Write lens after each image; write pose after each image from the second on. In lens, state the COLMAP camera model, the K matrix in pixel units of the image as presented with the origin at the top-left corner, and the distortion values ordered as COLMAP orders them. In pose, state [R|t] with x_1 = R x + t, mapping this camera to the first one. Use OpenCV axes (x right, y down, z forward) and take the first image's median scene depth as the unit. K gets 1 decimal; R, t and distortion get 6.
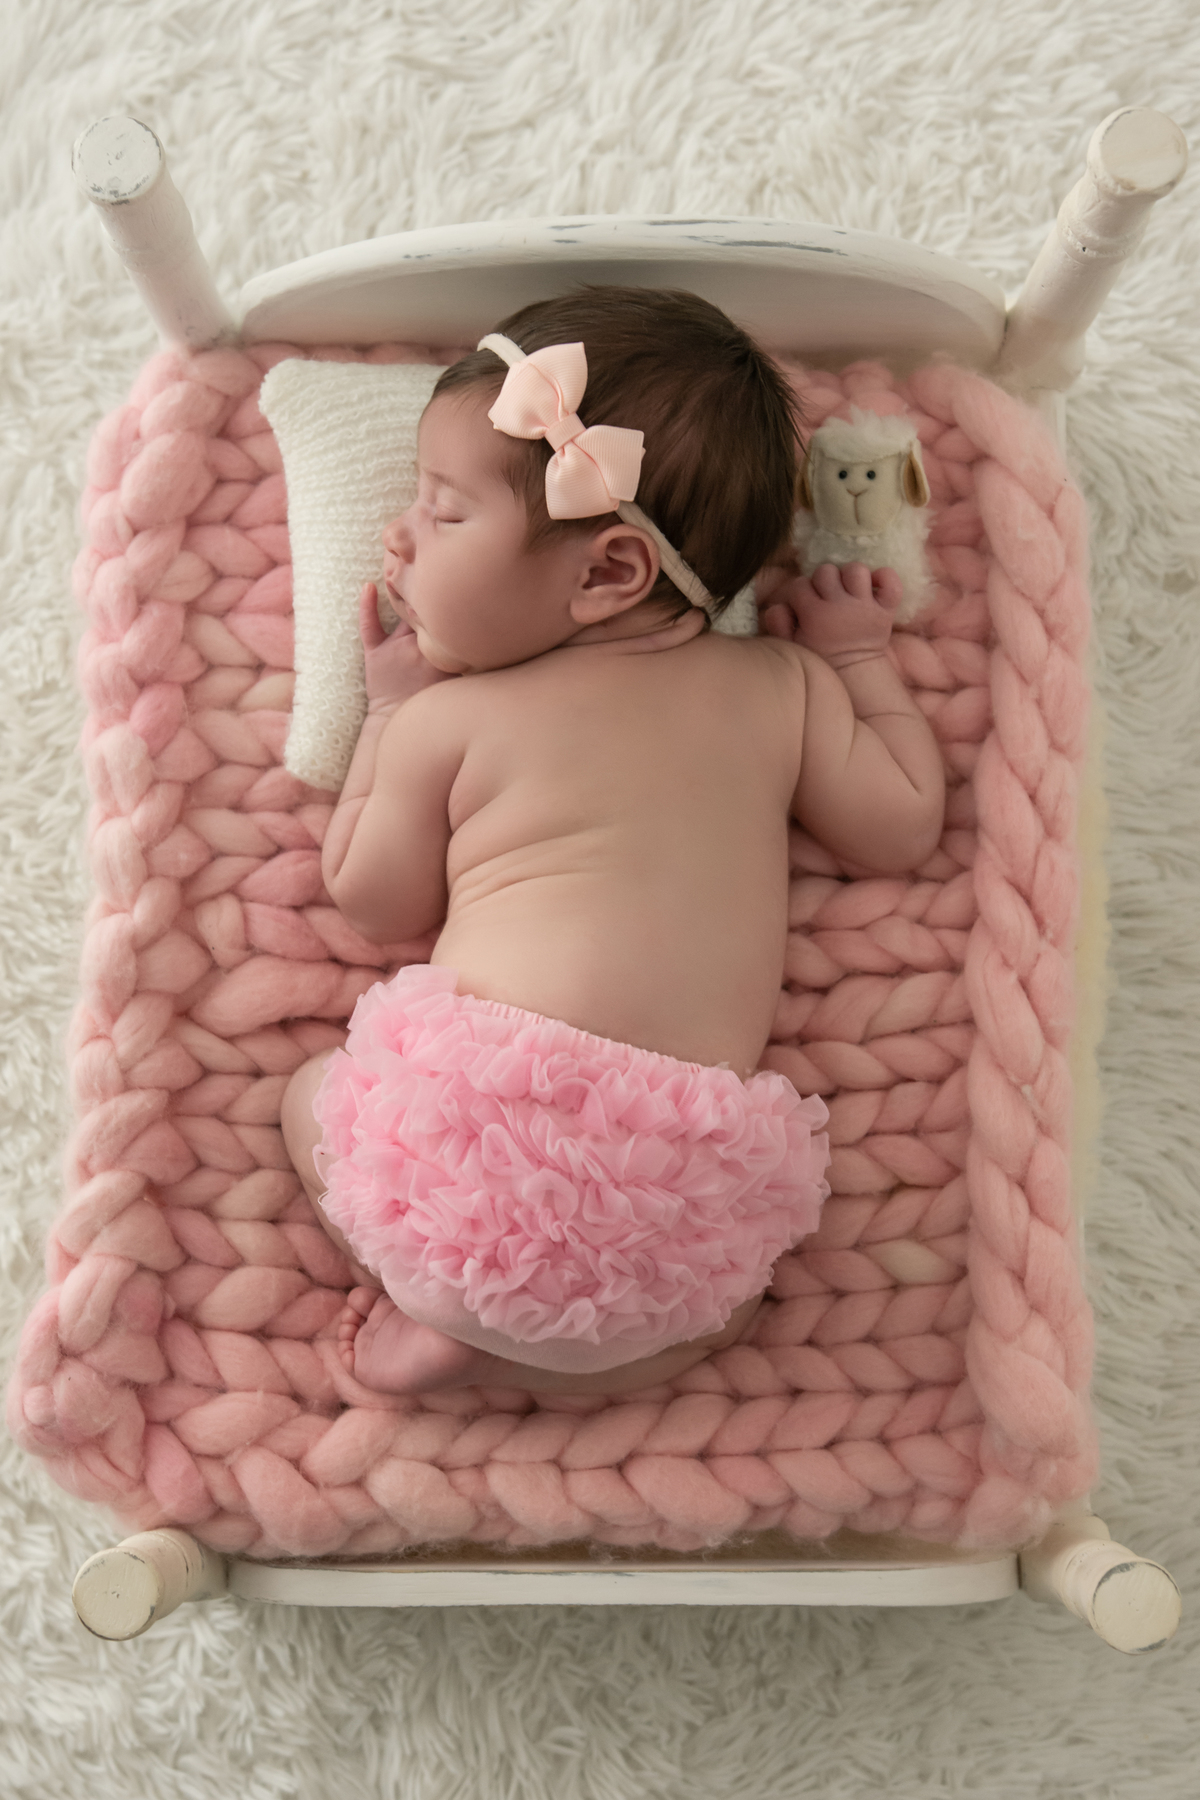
lens RADIAL K [[2218.6, 0, 580.2], [0, 2218.6, 903.2], [0, 0, 1]] dist [-0.040223, 0.000000]
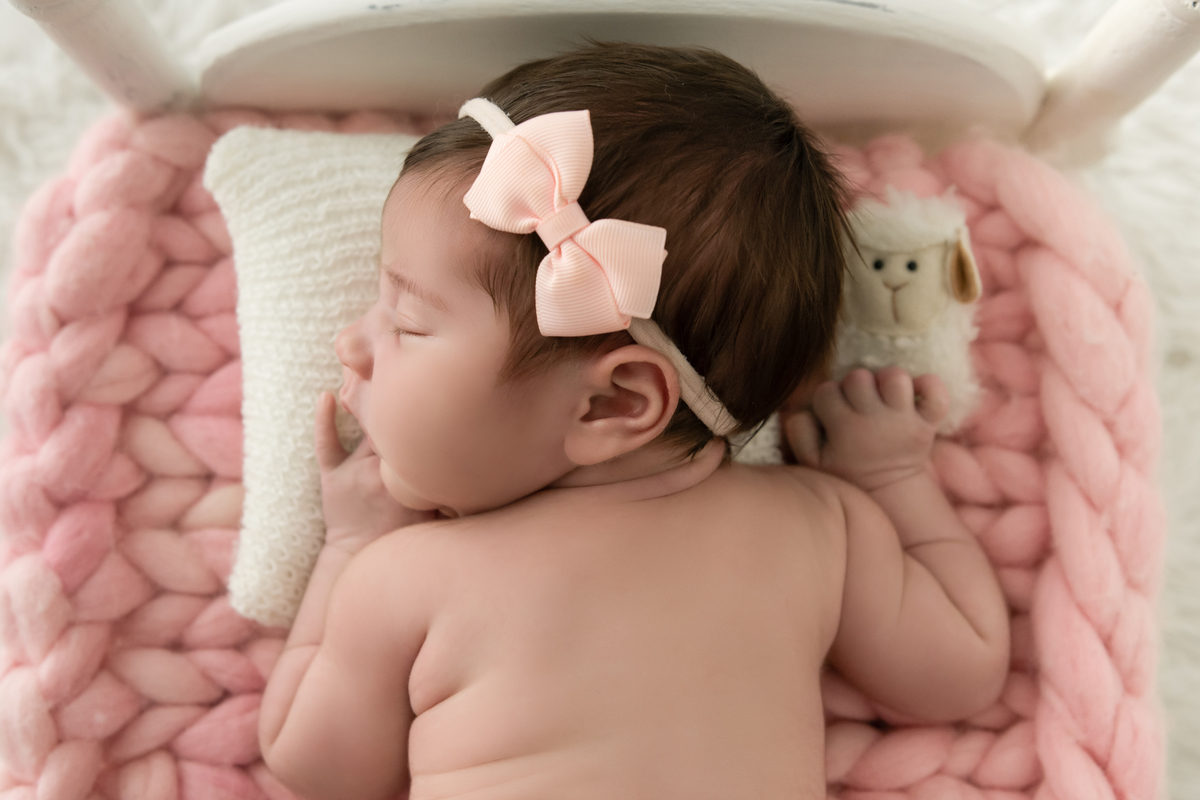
lens RADIAL K [[1479.1, 0, 609.1], [0, 1479.1, 402.5], [0, 0, 1]] dist [-0.040223, 0.000000]
pose [[0.999633, 0.005718, 0.026467, -0.003064], [-0.004265, 0.998497, -0.054645, -0.108386], [-0.026740, 0.054512, 0.998155, 0.430303]]
